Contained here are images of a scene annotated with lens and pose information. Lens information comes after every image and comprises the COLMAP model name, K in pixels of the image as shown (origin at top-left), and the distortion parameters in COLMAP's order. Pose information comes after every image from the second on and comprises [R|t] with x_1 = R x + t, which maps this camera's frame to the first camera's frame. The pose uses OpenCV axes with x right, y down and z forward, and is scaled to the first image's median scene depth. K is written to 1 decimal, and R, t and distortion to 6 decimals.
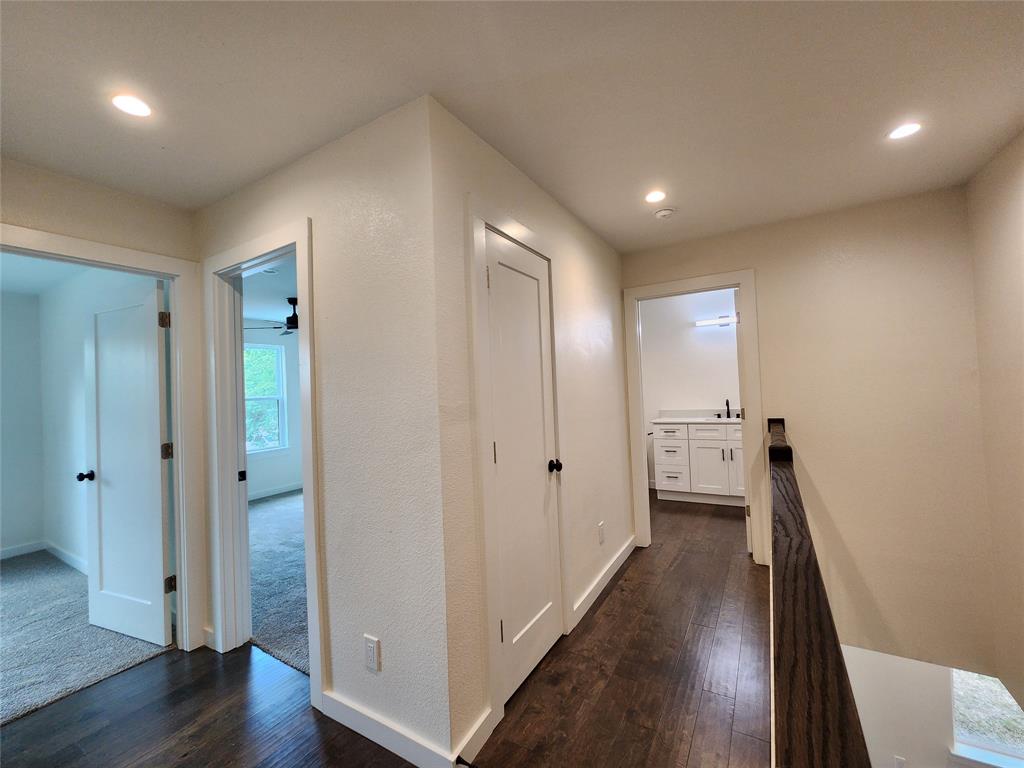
lens RADIAL K [[418.4, 0, 525.3], [0, 418.4, 383.4], [0, 0, 1]] dist [-0.002331, -0.000126]
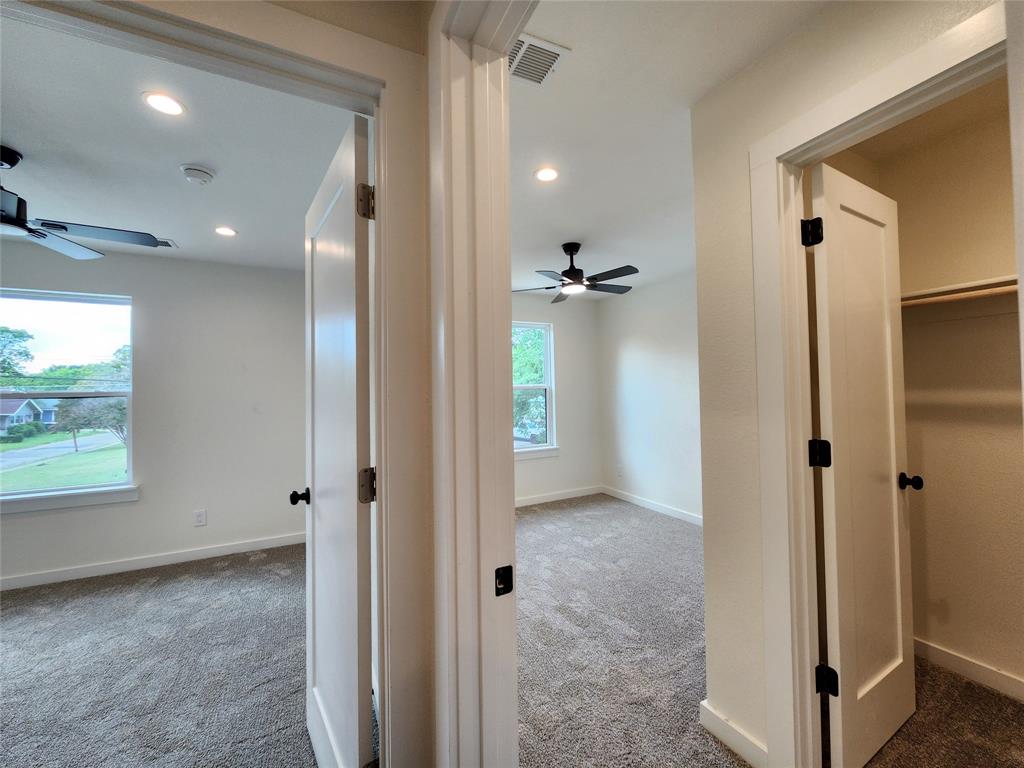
lens RADIAL K [[418.4, 0, 525.3], [0, 418.4, 383.4], [0, 0, 1]] dist [-0.002331, -0.000126]
pose [[0.846343, 0.013962, -0.532455, -0.201732], [-0.007207, 0.999865, 0.014763, 0.018522], [0.532589, -0.008657, 0.846330, 0.301476]]
